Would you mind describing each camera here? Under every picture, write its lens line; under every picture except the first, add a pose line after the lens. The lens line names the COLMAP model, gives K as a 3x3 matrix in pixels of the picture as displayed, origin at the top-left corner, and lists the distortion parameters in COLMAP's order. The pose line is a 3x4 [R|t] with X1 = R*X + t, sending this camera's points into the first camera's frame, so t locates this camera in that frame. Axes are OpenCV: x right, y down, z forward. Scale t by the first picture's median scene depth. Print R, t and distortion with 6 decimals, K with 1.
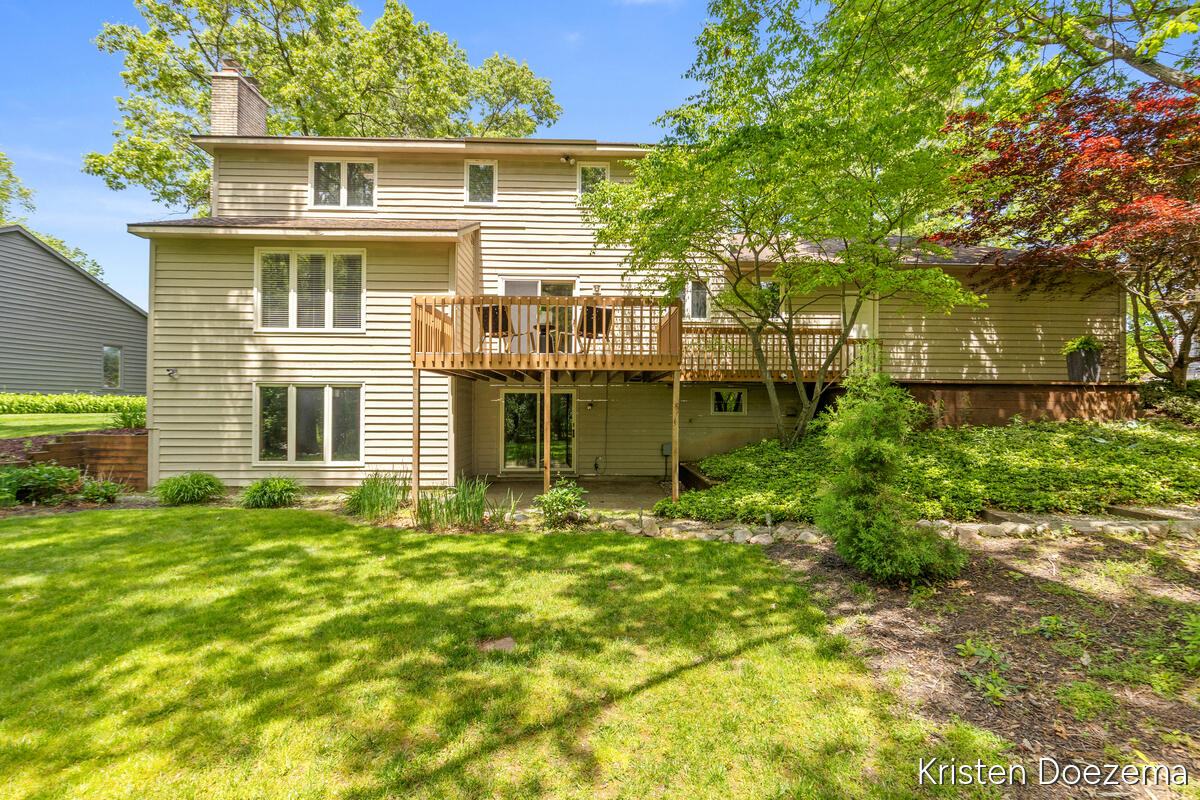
lens RADIAL K [[542.5, 0, 598.7], [0, 542.5, 399.1], [0, 0, 1]] dist [0.000350, -0.000087]
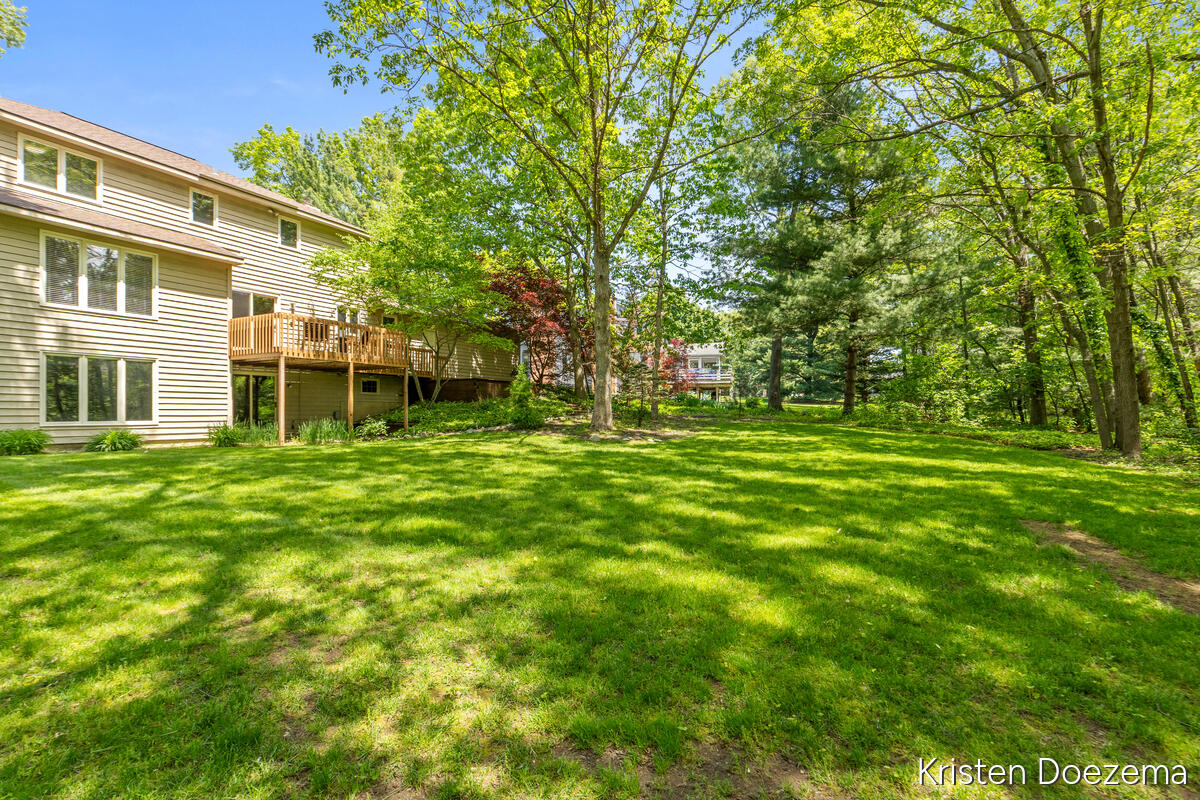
lens RADIAL K [[542.5, 0, 600.8], [0, 542.5, 405.3], [0, 0, 1]] dist [0.000350, -0.000087]
pose [[0.512343, 0.006006, 0.858760, -0.990997], [-0.006002, 0.999976, -0.003413, 0.076320], [-0.858760, -0.003405, 0.512367, -0.549521]]
